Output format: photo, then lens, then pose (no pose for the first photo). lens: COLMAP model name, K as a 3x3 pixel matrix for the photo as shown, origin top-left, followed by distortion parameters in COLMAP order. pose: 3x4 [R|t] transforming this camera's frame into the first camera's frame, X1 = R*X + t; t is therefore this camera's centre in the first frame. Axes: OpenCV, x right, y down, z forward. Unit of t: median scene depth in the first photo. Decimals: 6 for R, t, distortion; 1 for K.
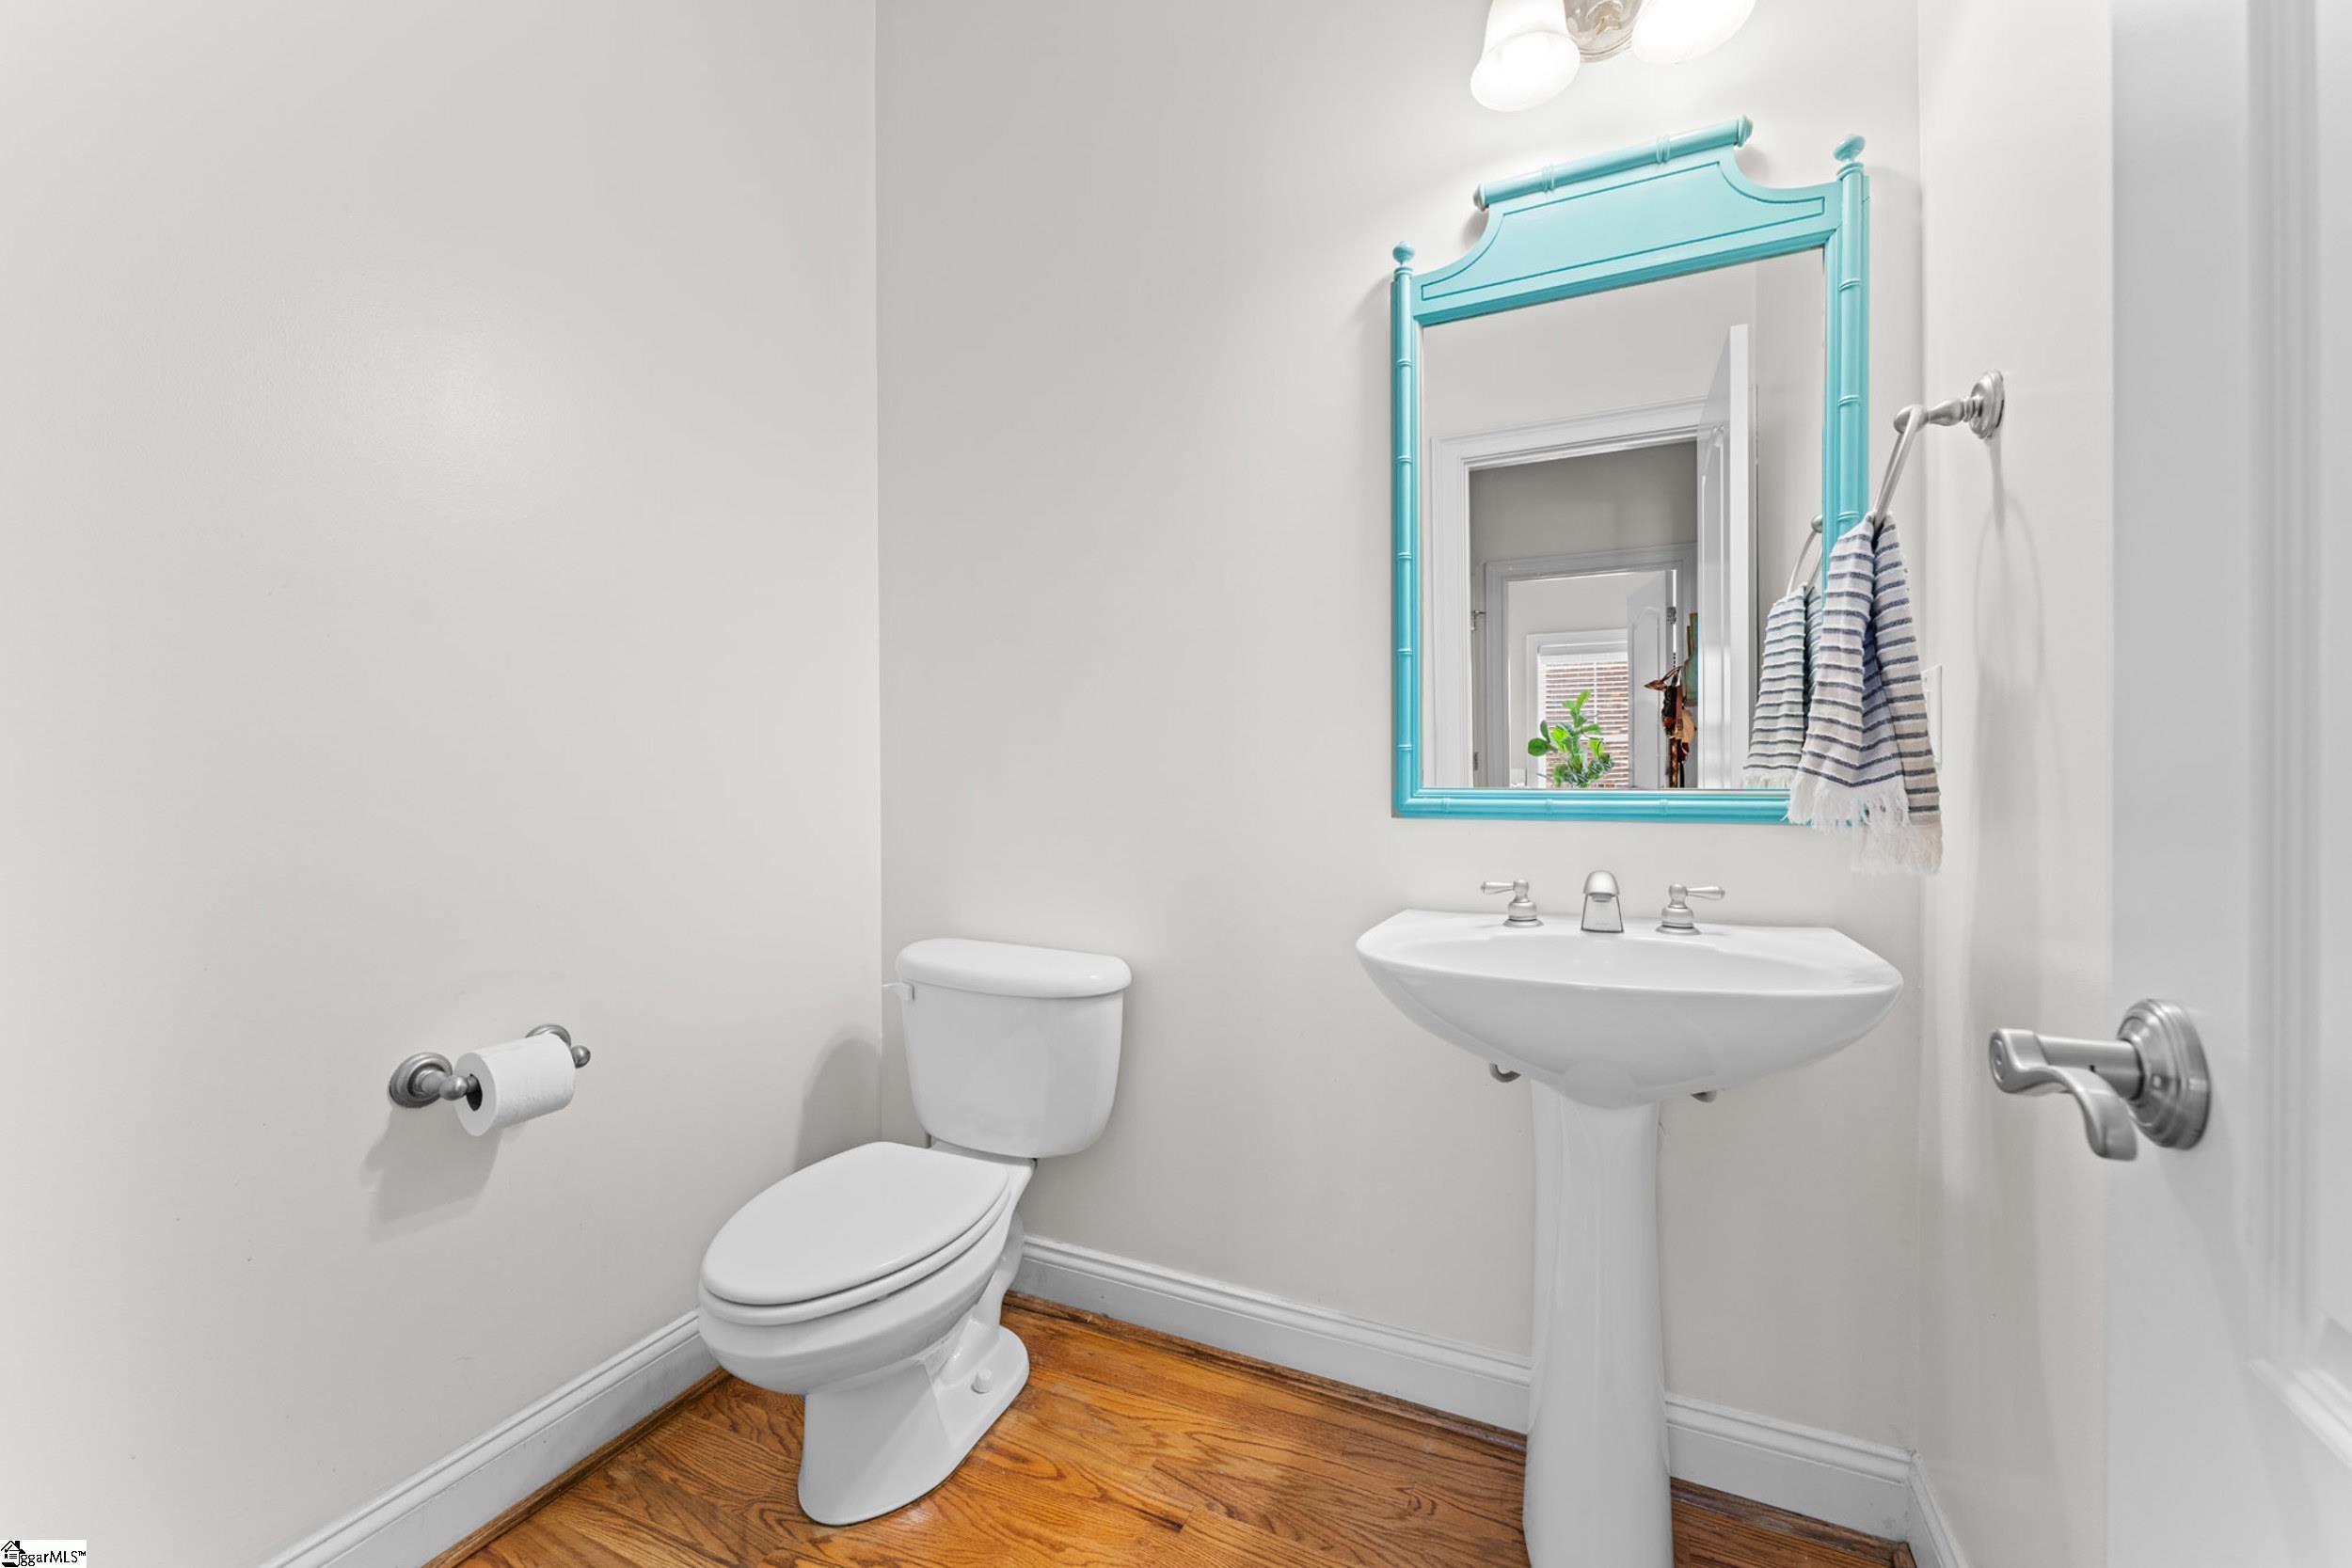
lens RADIAL K [[926.5, 0, 1176.0], [0, 926.5, 784.0], [0, 0, 1]] dist [-0.002897, -0.000222]
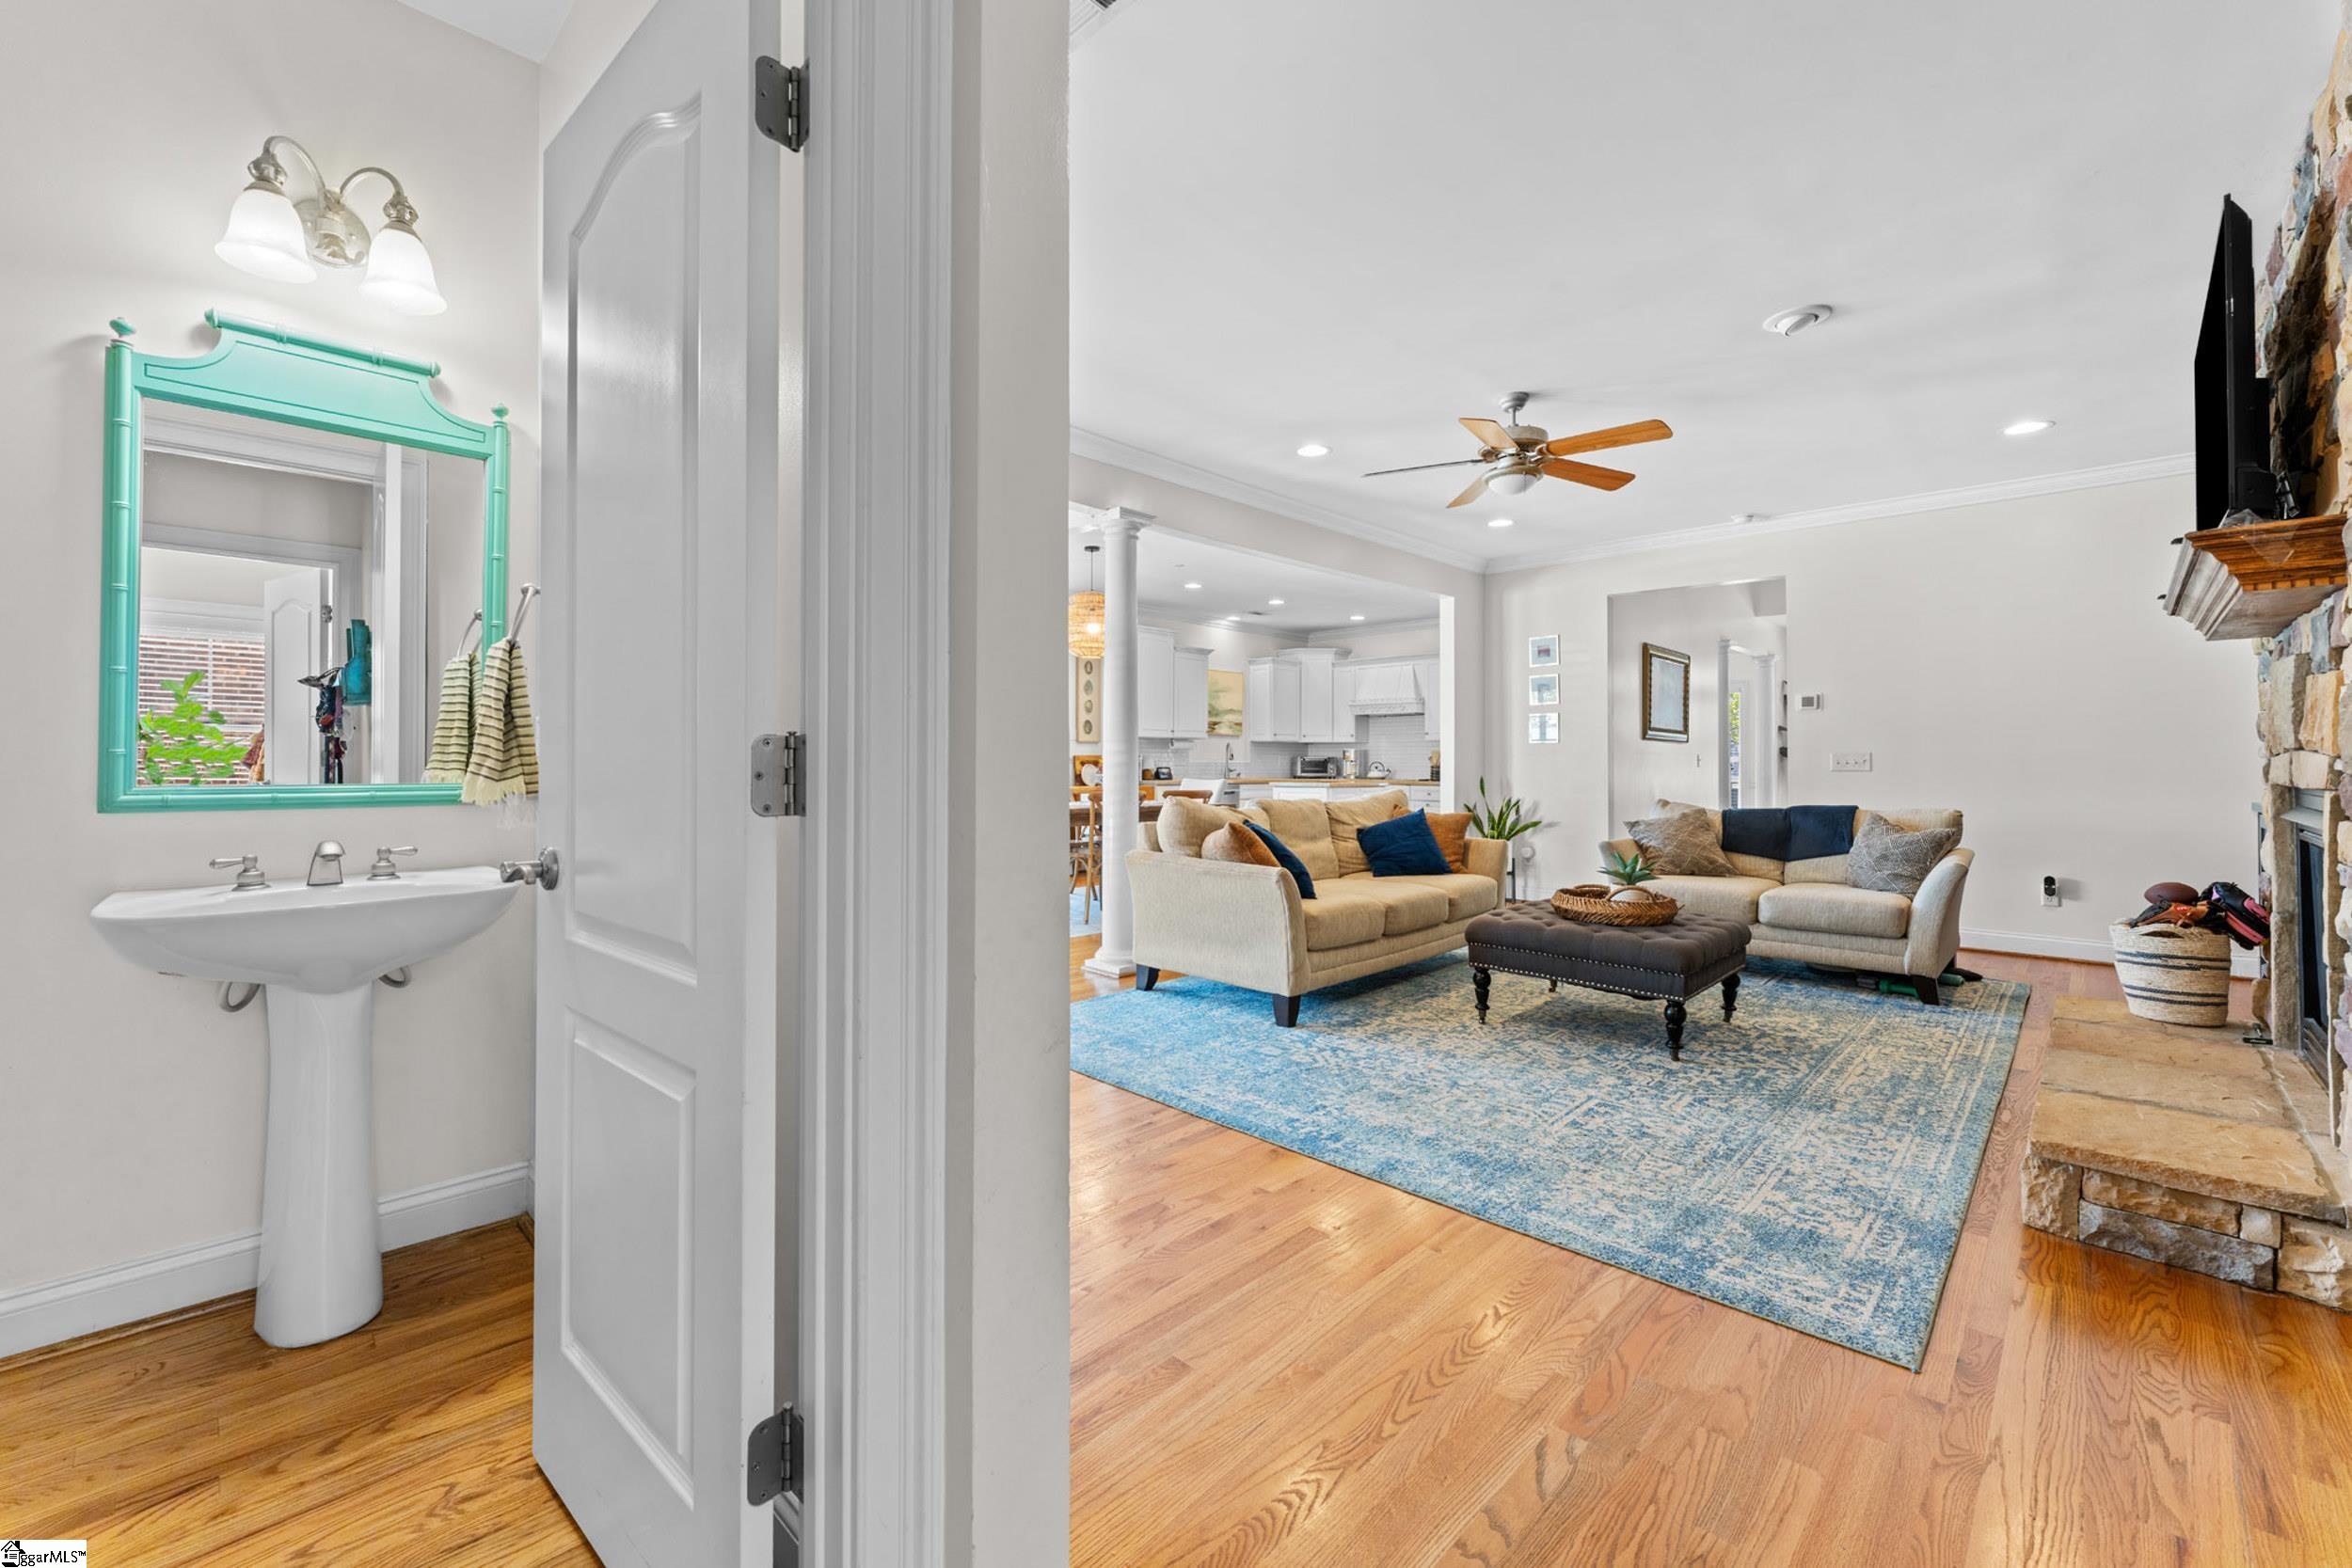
lens RADIAL K [[957.1, 0, 1169.6], [0, 957.1, 749.7], [0, 0, 1]] dist [-0.001707, -0.000400]
pose [[0.325125, 0.019341, 0.945473, -0.507071], [0.008280, 0.999694, -0.023297, -0.003996], [-0.945635, 0.015403, 0.324865, -0.706258]]
